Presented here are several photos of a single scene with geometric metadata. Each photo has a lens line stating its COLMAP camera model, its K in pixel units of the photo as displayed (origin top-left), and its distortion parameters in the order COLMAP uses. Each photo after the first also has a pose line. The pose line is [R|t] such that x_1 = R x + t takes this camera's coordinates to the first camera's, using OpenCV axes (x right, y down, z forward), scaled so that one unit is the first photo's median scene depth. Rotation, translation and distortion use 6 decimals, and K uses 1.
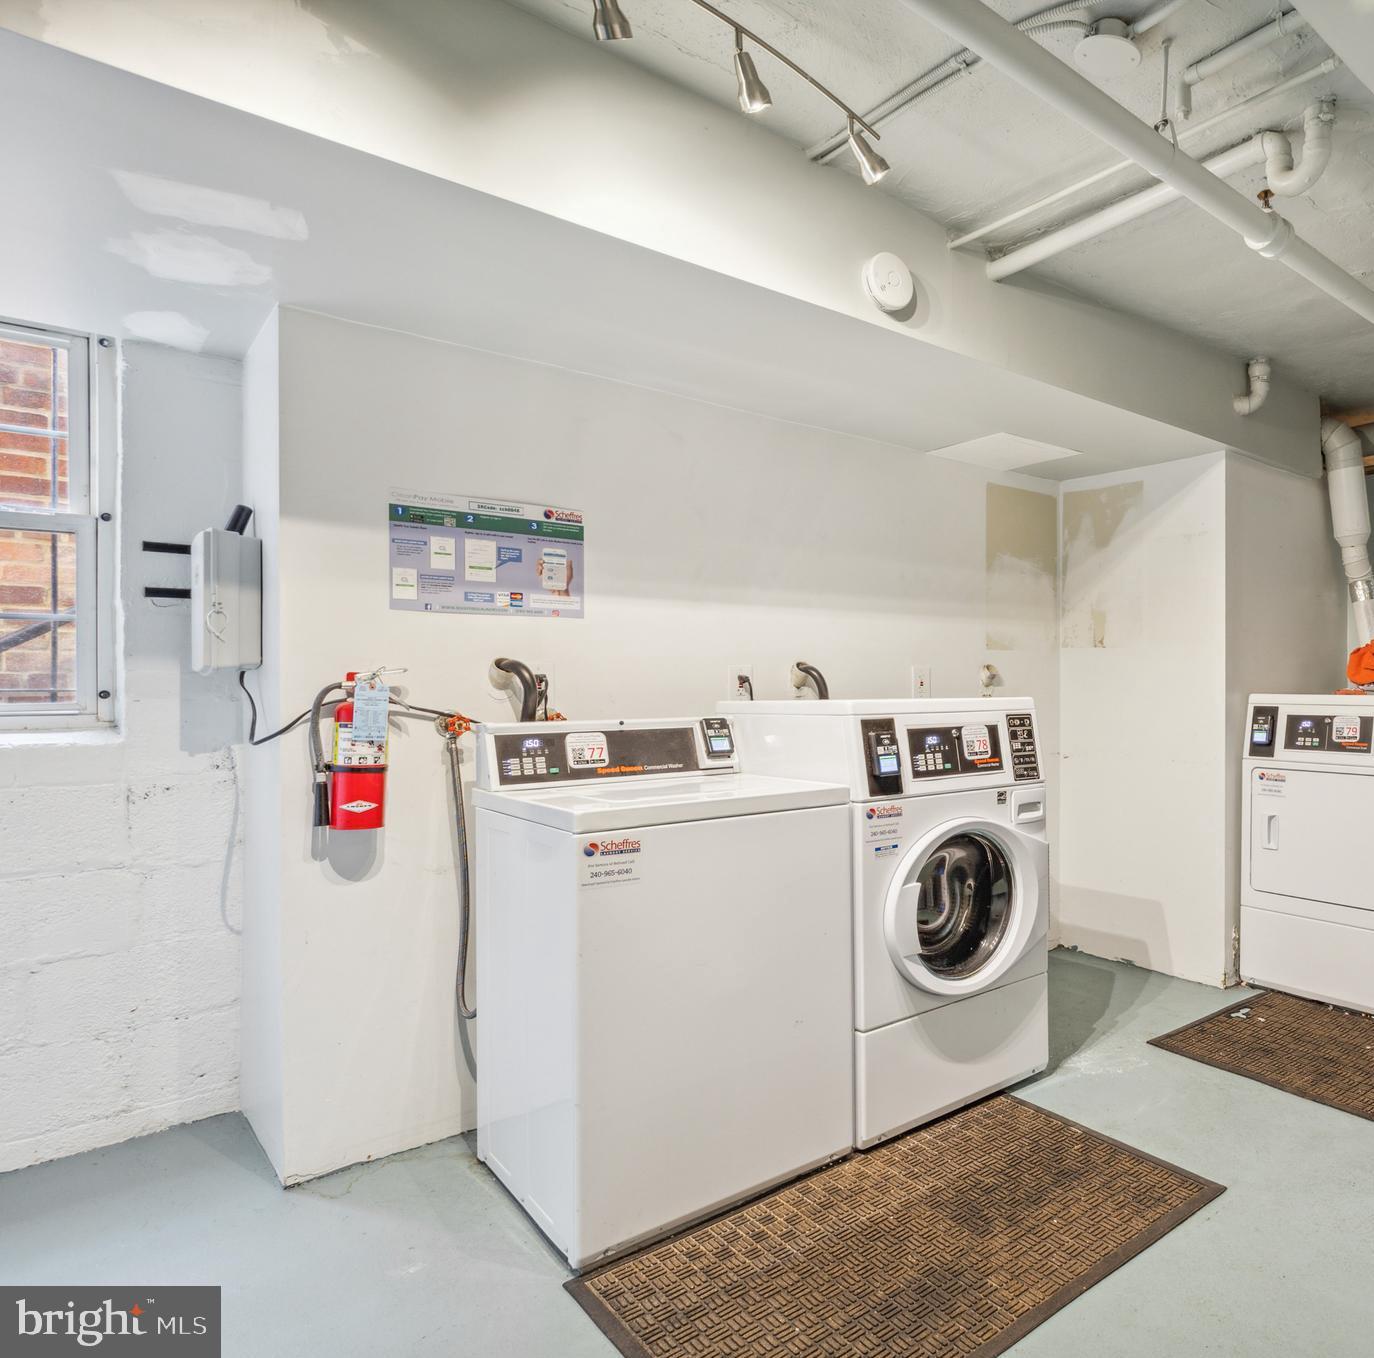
lens RADIAL K [[897.1, 0, 687.0], [0, 897.1, 679.0], [0, 0, 1]] dist [0.007969, 0.000642]
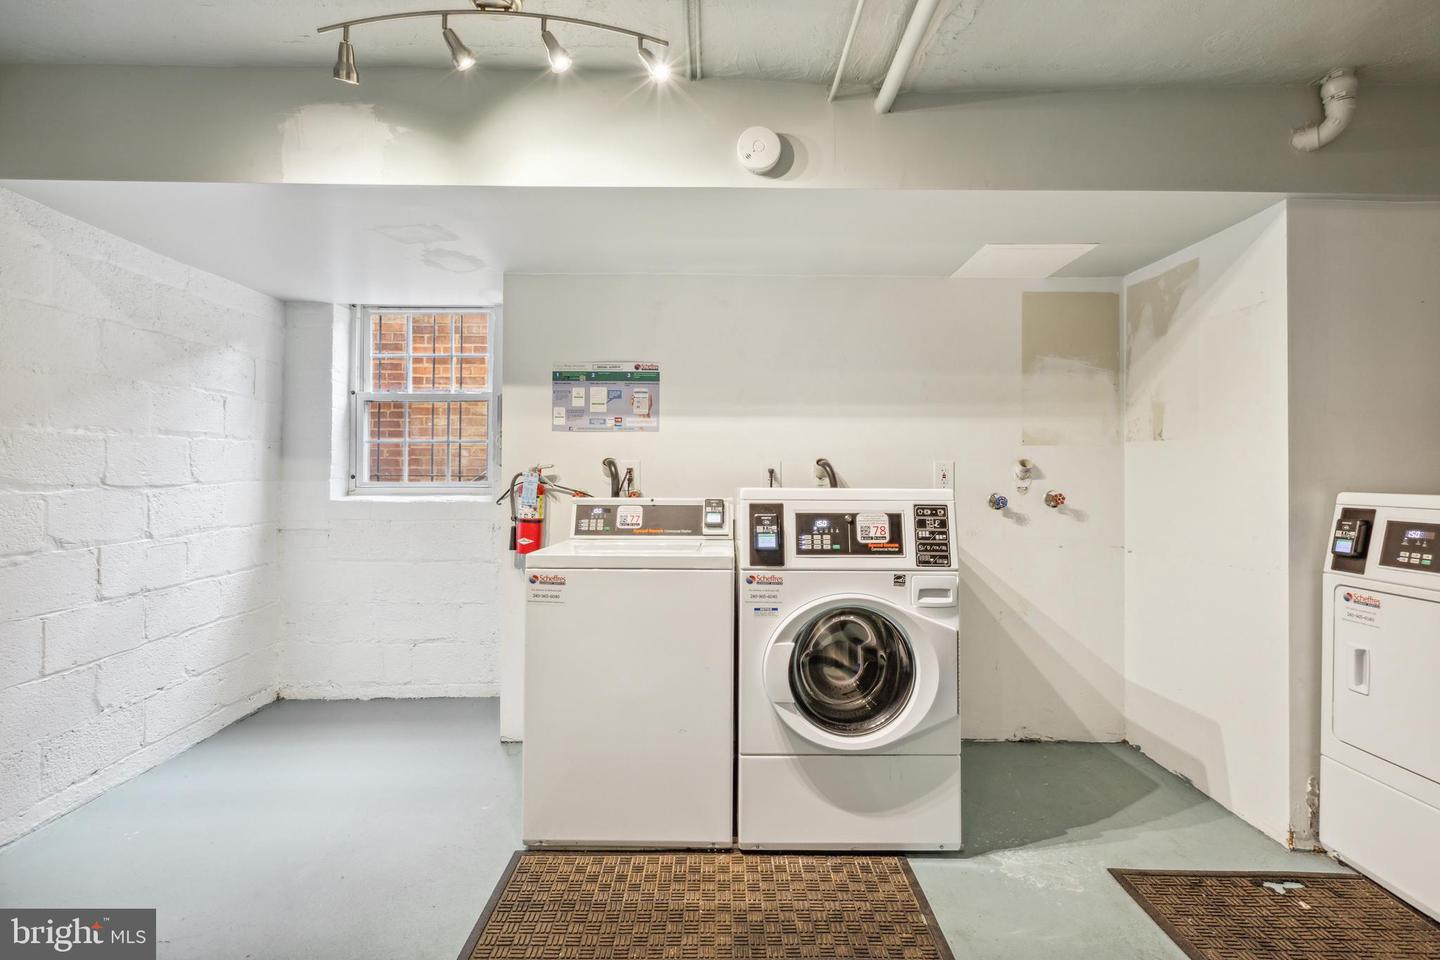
lens RADIAL K [[539.6, 0, 719.5], [0, 539.6, 465.6], [0, 0, 1]] dist [-0.000610, 0.002983]
pose [[0.805719, -0.003649, -0.592286, 0.545972], [-0.005132, 0.999900, -0.013142, 0.002431], [0.592275, 0.013628, 0.805620, 0.332312]]
